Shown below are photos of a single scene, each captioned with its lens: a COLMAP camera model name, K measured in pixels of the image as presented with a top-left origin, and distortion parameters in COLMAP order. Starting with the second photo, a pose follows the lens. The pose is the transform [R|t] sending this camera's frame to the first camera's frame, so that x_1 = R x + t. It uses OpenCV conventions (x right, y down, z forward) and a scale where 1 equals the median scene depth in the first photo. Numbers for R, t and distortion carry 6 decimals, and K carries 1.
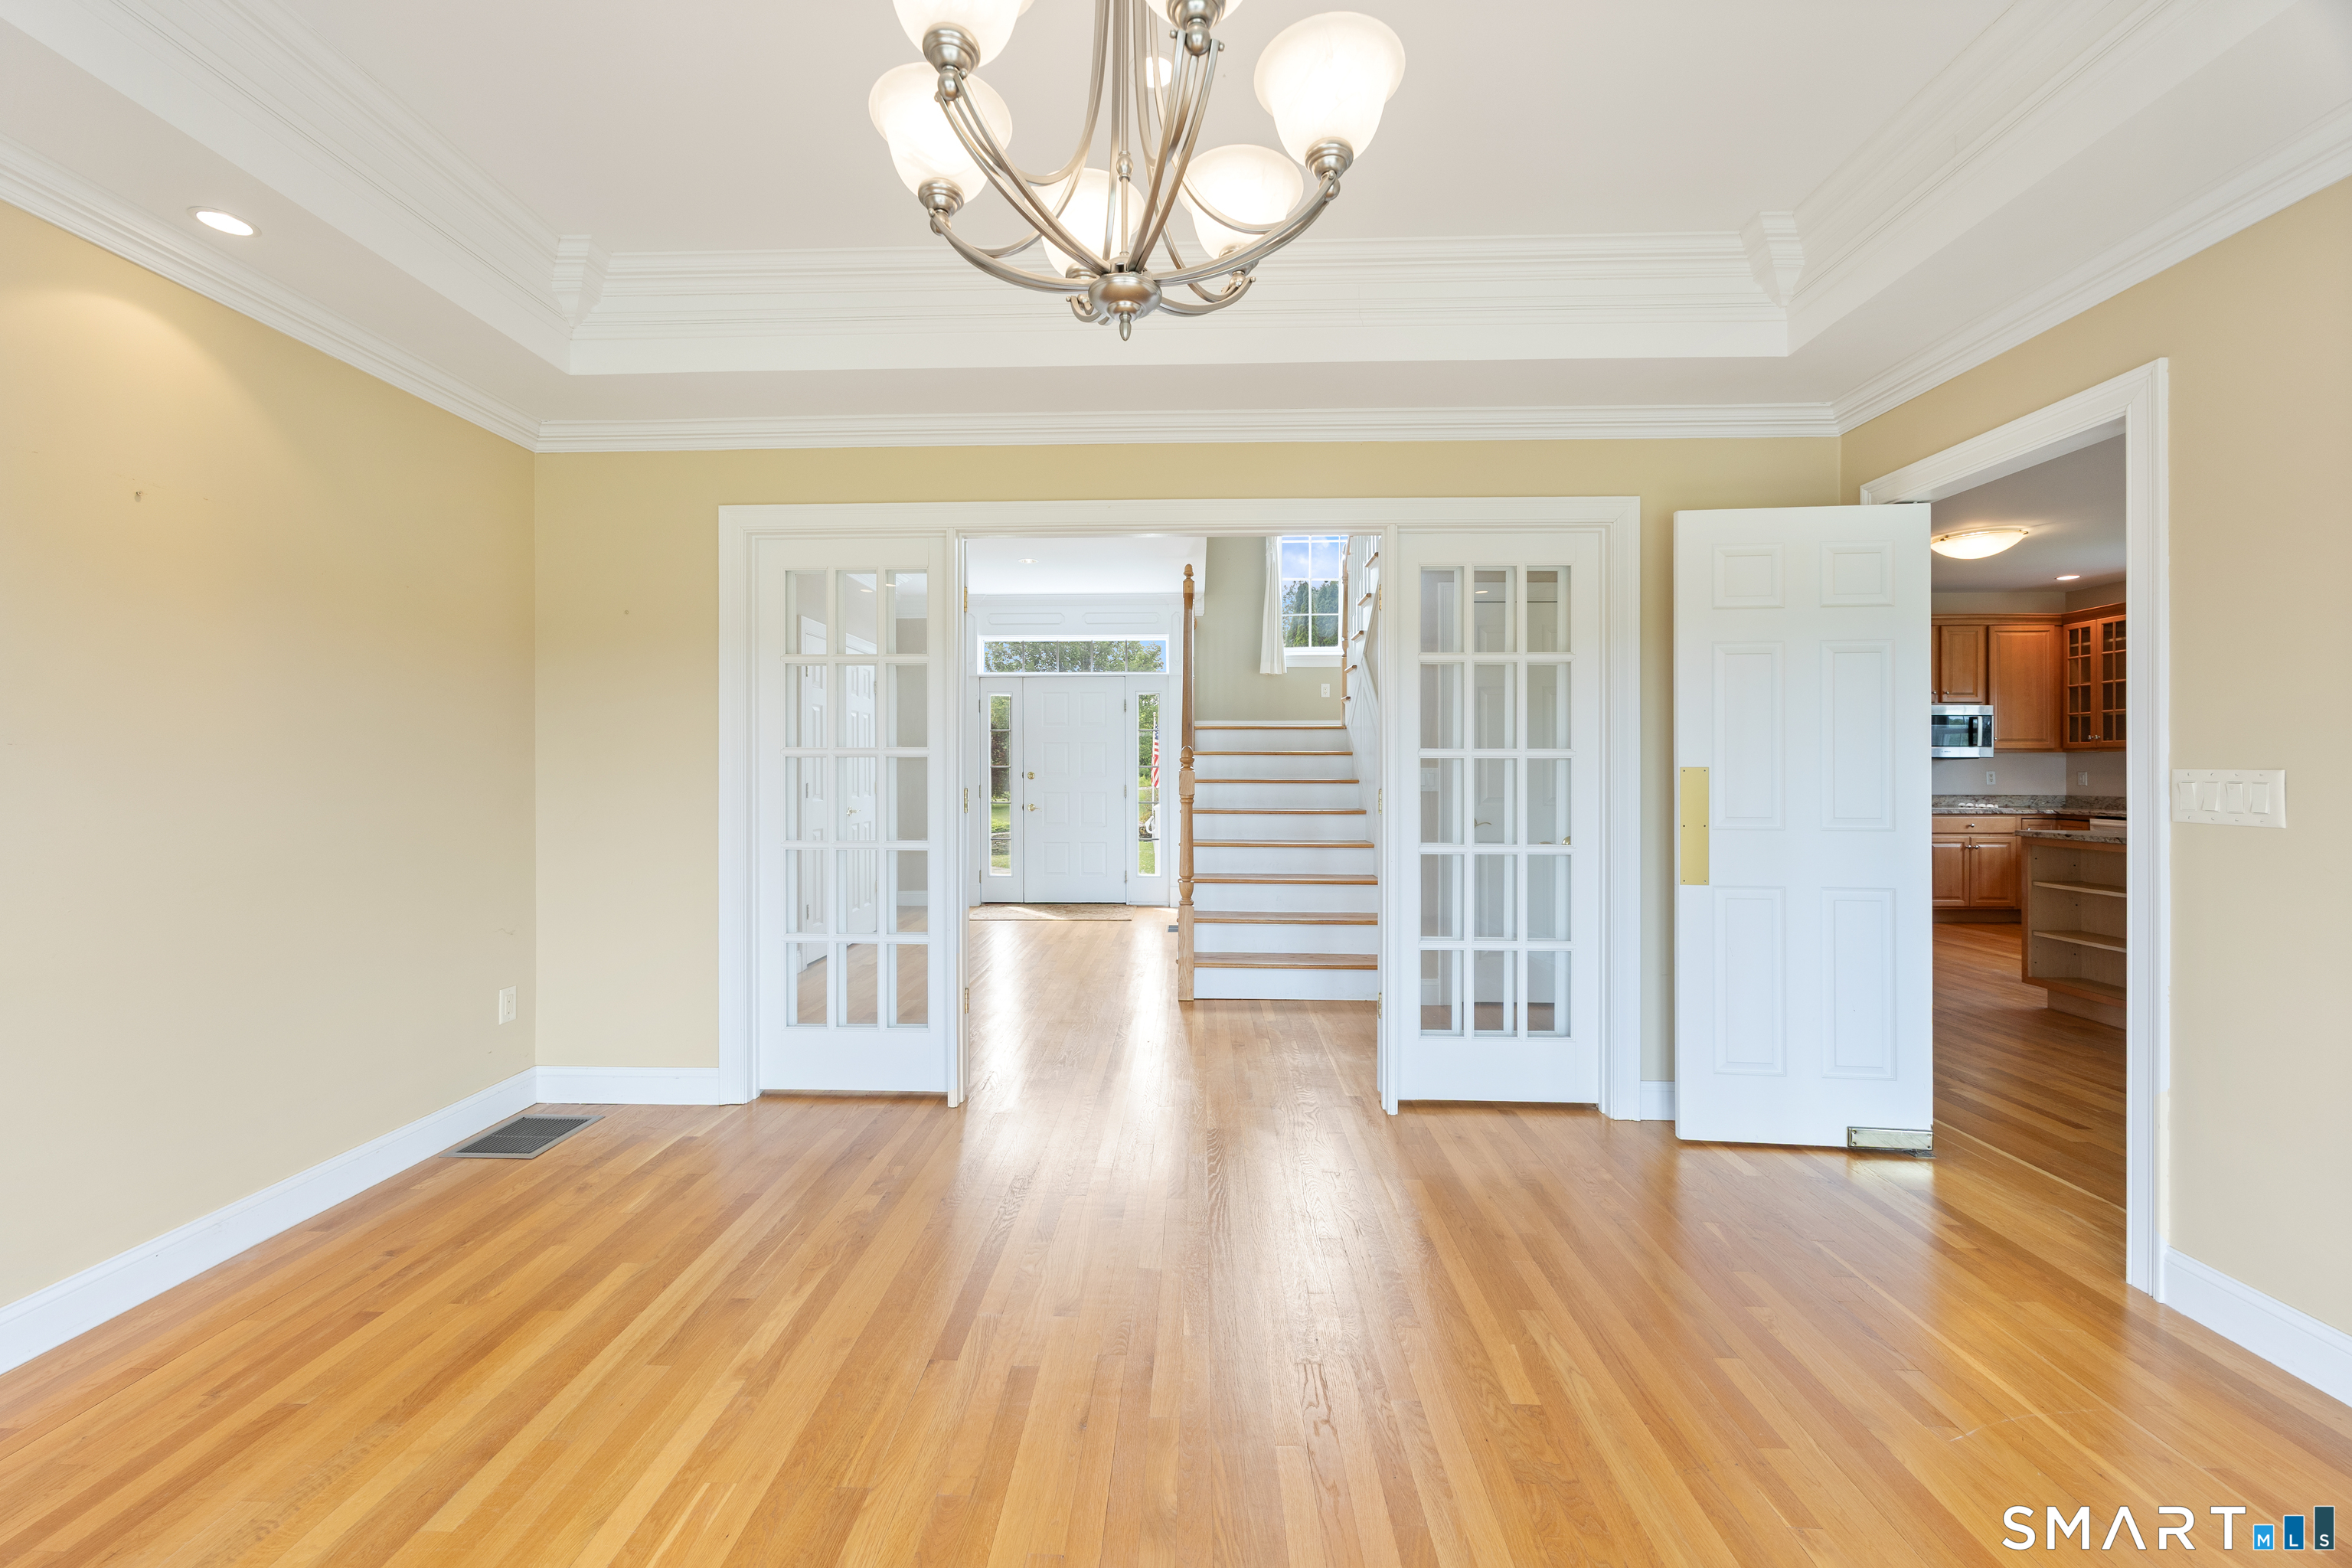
lens RADIAL K [[934.9, 0, 1161.1], [0, 934.9, 761.2], [0, 0, 1]] dist [0.000420, 0.001737]
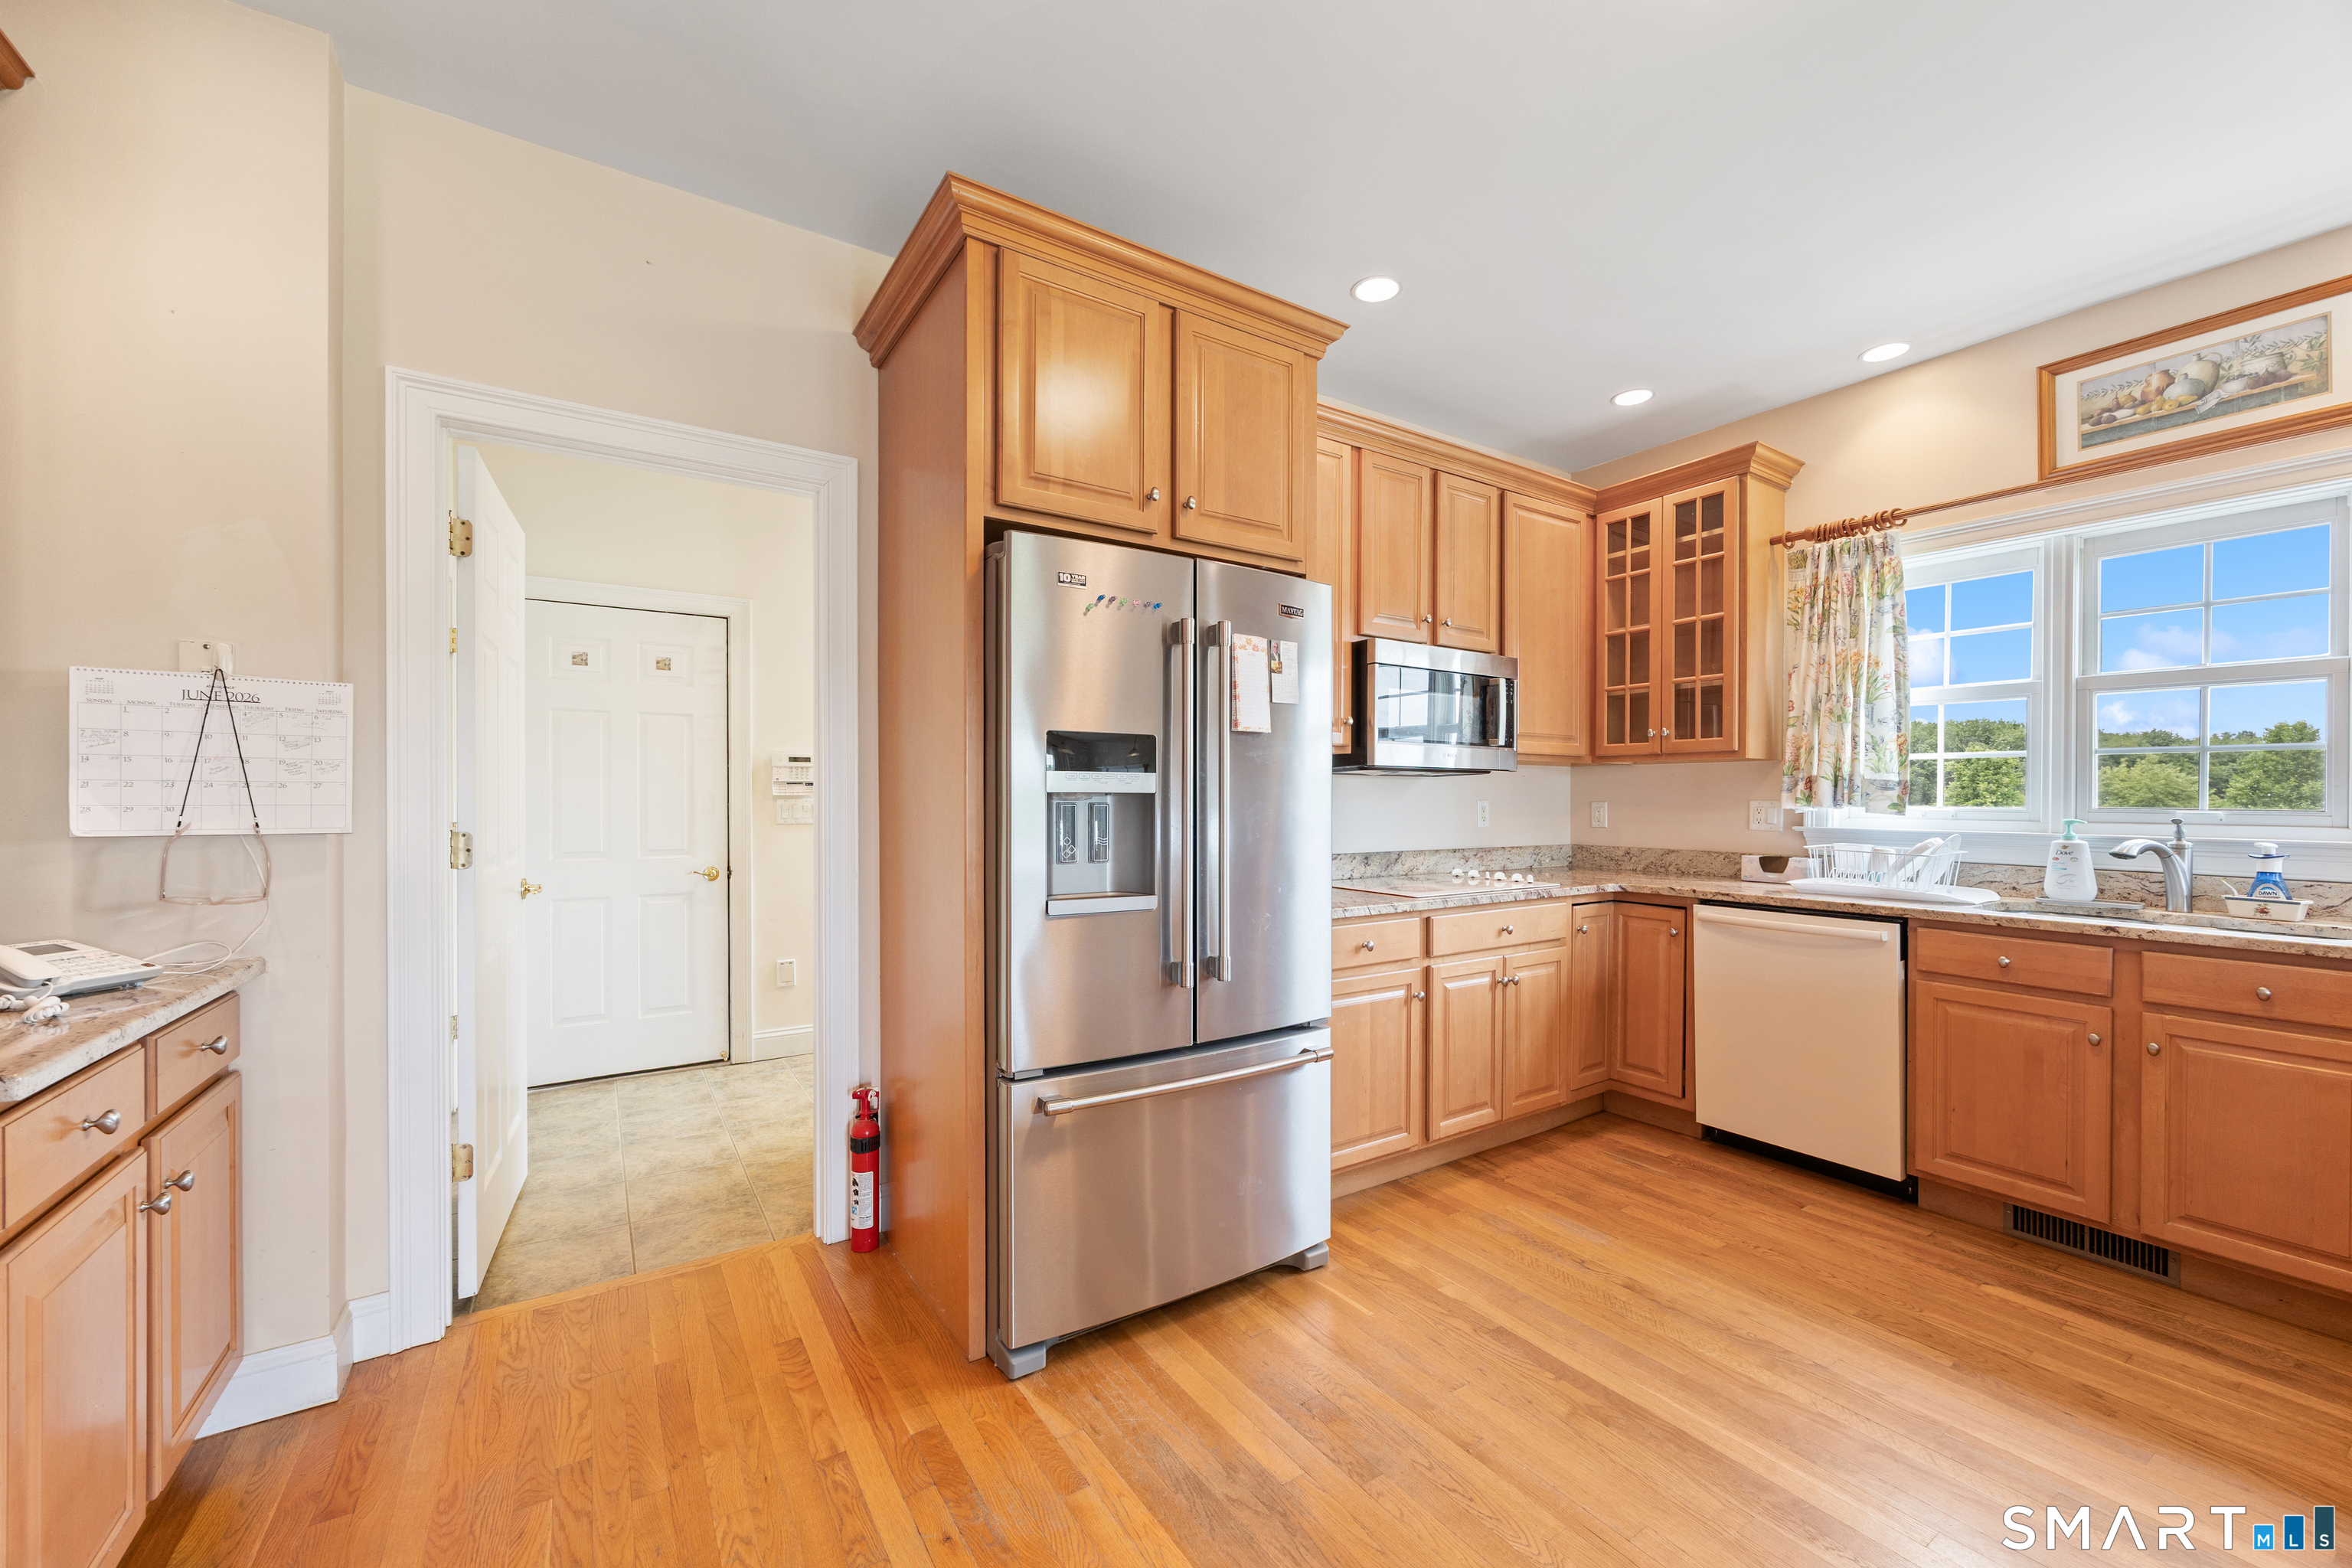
lens RADIAL K [[934.9, 0, 1194.7], [0, 934.9, 800.8], [0, 0, 1]] dist [0.000420, 0.001737]
pose [[0.810690, 0.003367, 0.585466, 0.486723], [-0.010049, 0.999916, 0.008164, 0.008864], [-0.585389, -0.012502, 0.810656, 0.714052]]
